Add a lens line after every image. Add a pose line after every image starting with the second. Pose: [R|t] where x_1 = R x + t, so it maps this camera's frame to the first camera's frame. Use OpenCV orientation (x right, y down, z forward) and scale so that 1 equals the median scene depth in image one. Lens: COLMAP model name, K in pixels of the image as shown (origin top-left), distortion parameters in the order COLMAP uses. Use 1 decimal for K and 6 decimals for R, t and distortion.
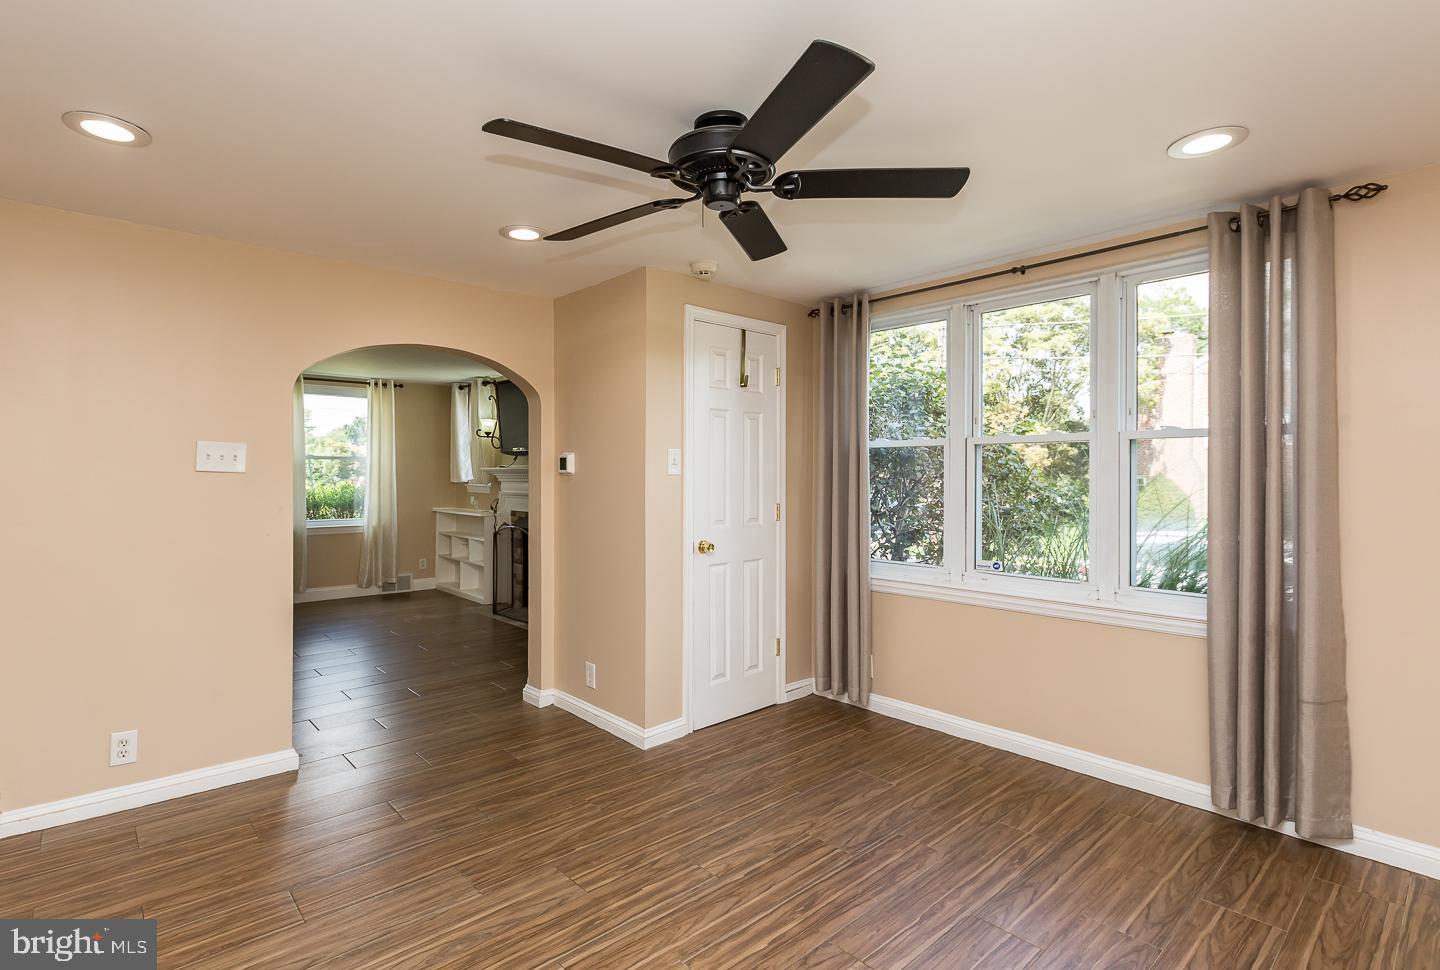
lens RADIAL K [[697.0, 0, 719.3], [0, 697.0, 482.0], [0, 0, 1]] dist [-0.001413, -0.000125]
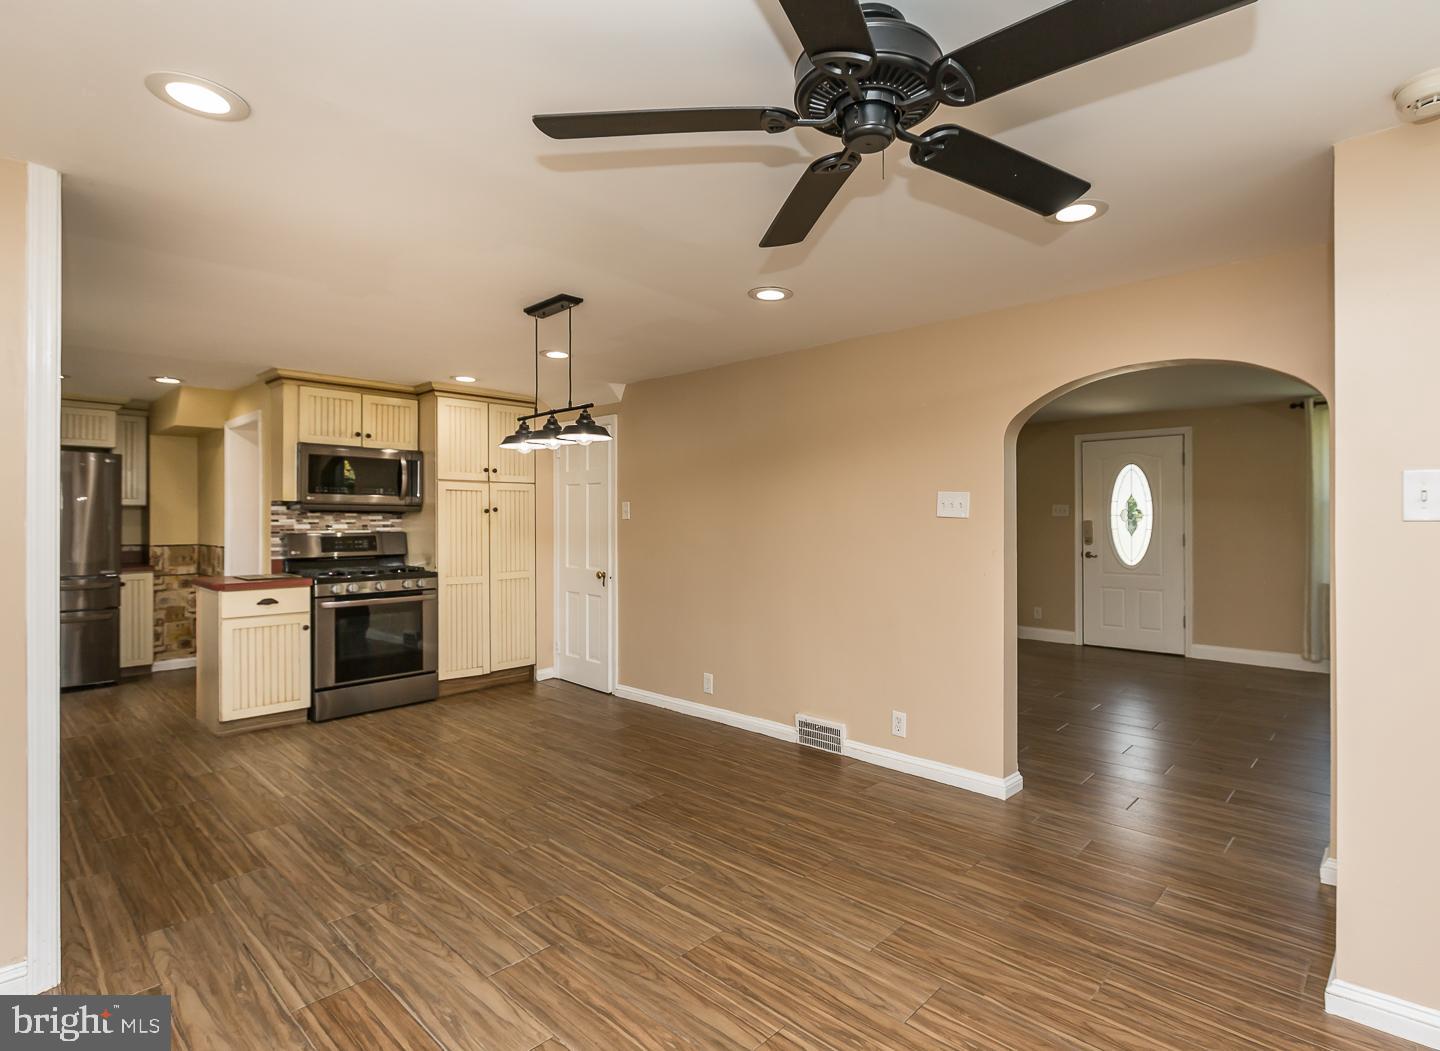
lens RADIAL K [[723.9, 0, 719.5], [0, 723.9, 518.9], [0, 0, 1]] dist [0.001467, -0.000168]
pose [[0.077637, -0.000770, -0.996981, 0.590800], [-0.005452, 0.999984, -0.001197, -0.010408], [0.996967, 0.005528, 0.077632, 0.635808]]
